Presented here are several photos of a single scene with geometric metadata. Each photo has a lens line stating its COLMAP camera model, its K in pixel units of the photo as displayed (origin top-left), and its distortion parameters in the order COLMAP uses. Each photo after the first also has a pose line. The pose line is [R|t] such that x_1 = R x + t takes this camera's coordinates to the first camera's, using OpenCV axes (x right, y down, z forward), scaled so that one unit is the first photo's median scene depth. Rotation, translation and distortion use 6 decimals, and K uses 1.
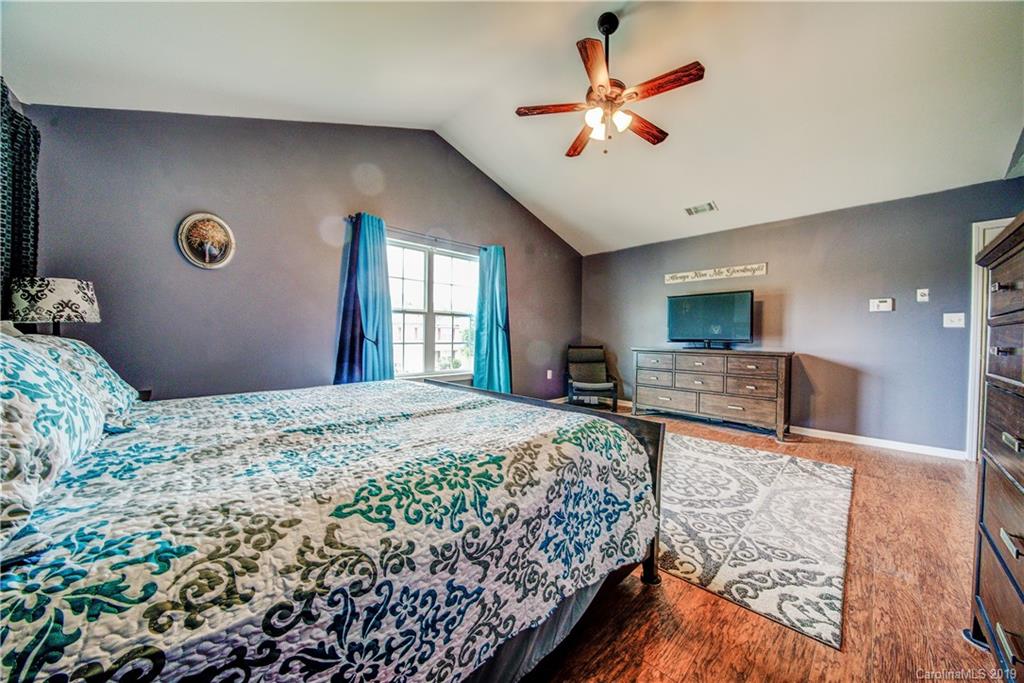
lens RADIAL K [[355.1, 0, 514.5], [0, 355.1, 342.6], [0, 0, 1]] dist [-0.023275, 0.002564]
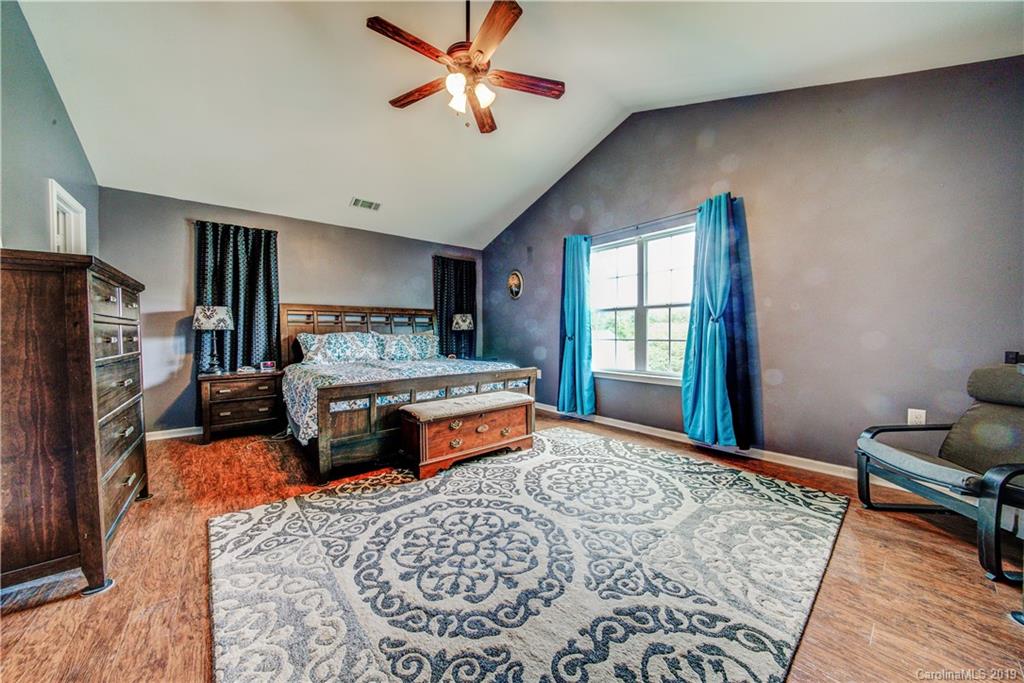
lens RADIAL K [[355.1, 0, 514.1], [0, 355.1, 341.9], [0, 0, 1]] dist [-0.023275, 0.002564]
pose [[-0.067184, 0.014546, -0.997635, 1.337788], [-0.012917, 0.999797, 0.015448, -0.005072], [0.997657, 0.013925, -0.066983, 1.371581]]
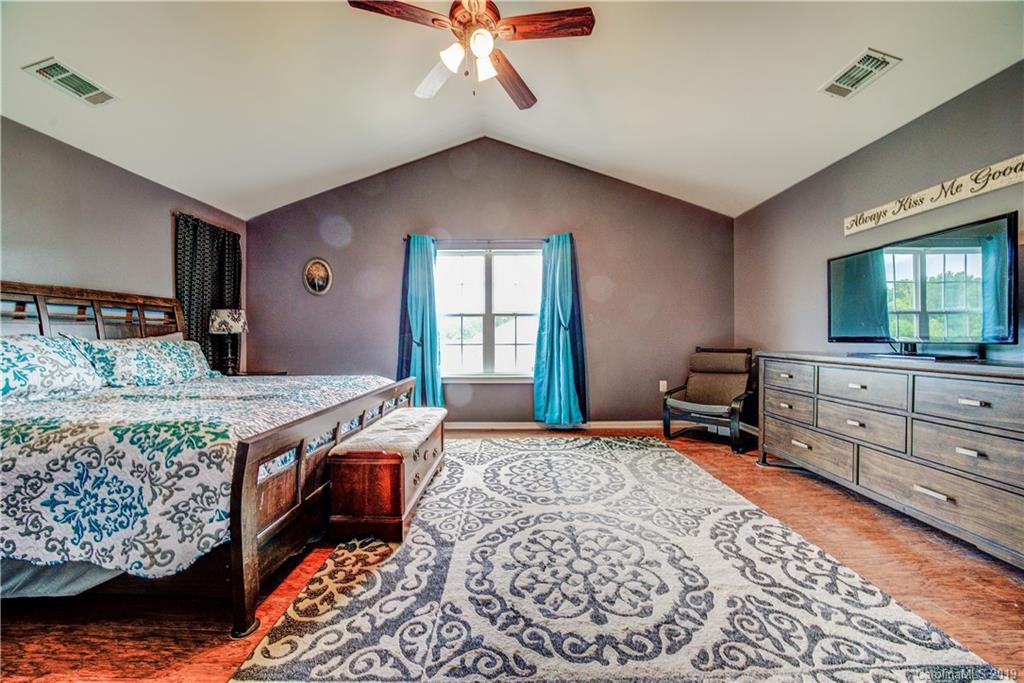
lens RADIAL K [[355.1, 0, 513.8], [0, 355.1, 341.9], [0, 0, 1]] dist [-0.023275, 0.002564]
pose [[0.717046, -0.004610, -0.697011, 0.984479], [-0.001450, 0.999966, -0.008106, 0.005167], [0.697025, 0.006823, 0.717015, 0.597135]]
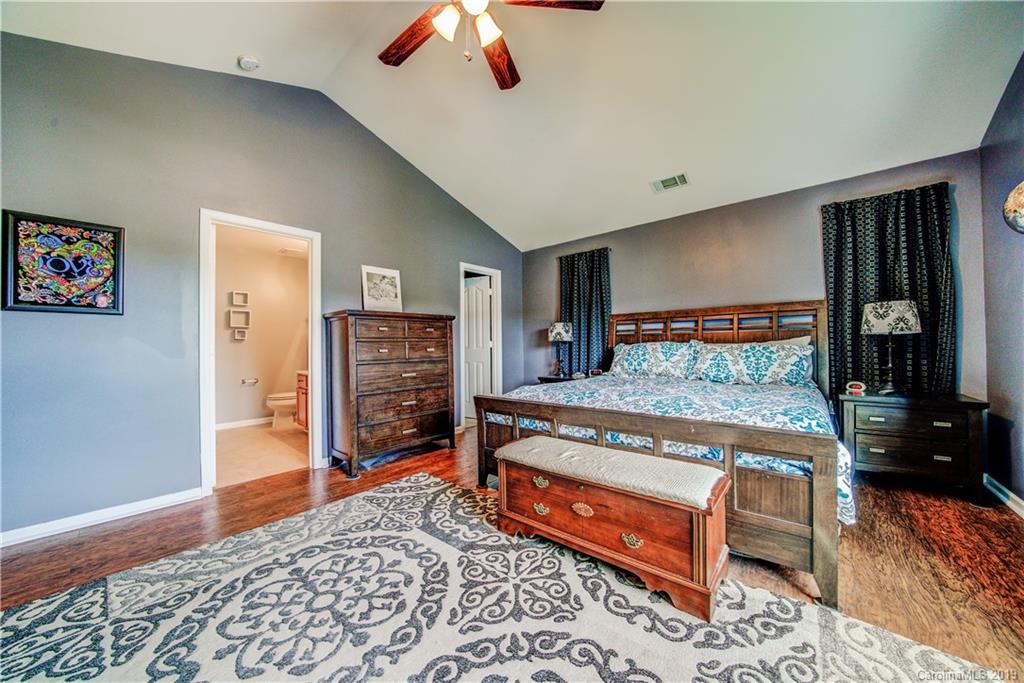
lens RADIAL K [[355.1, 0, 514.9], [0, 355.1, 341.2], [0, 0, 1]] dist [-0.023275, 0.002564]
pose [[-0.995502, 0.002949, -0.094696, 0.275138], [0.002172, 0.999963, 0.008301, -0.035619], [0.094717, 0.008058, -0.995472, 1.910696]]
